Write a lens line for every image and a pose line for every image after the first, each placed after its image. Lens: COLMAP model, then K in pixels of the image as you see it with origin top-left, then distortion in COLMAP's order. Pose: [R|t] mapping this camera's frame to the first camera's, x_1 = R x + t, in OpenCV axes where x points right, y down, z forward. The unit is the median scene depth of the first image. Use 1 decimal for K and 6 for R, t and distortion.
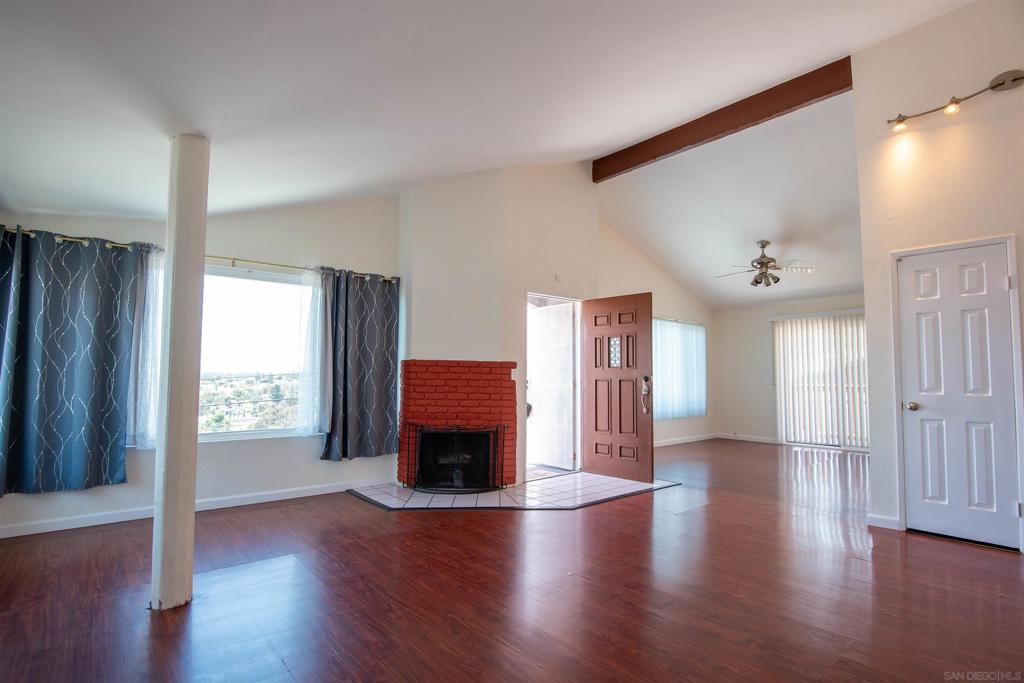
lens RADIAL K [[509.9, 0, 516.9], [0, 509.9, 338.7], [0, 0, 1]] dist [-0.004919, -0.000332]
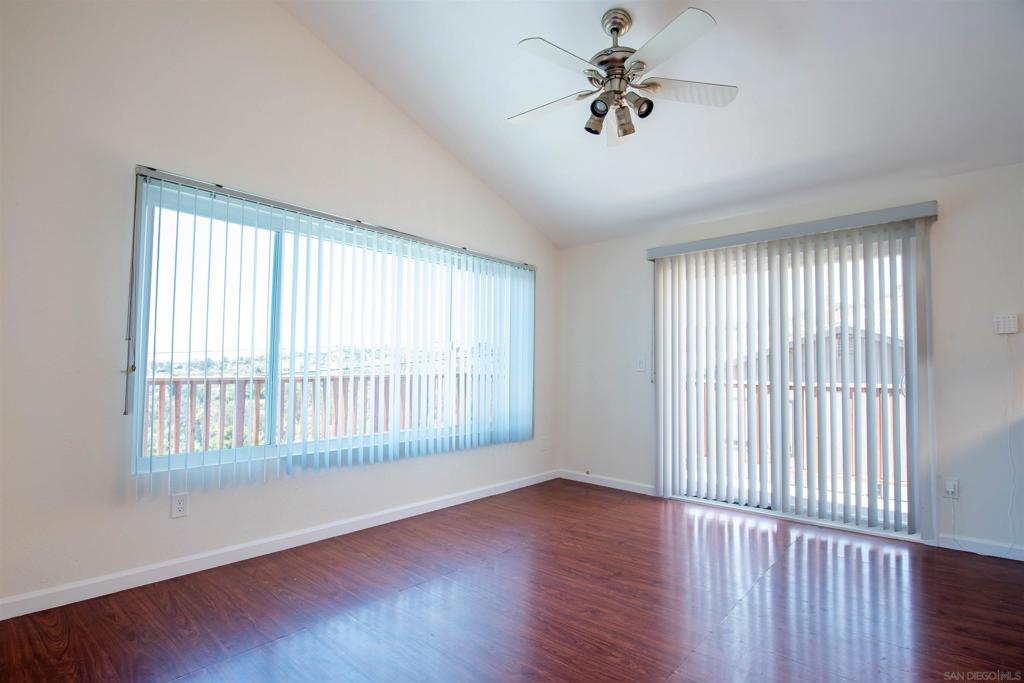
lens RADIAL K [[509.9, 0, 508.7], [0, 509.9, 343.4], [0, 0, 1]] dist [-0.004919, -0.000332]
pose [[0.990466, 0.004703, 0.137674, 0.311681], [-0.009038, 0.999482, 0.030880, 0.040734], [-0.137457, -0.031830, 0.989996, 0.552677]]
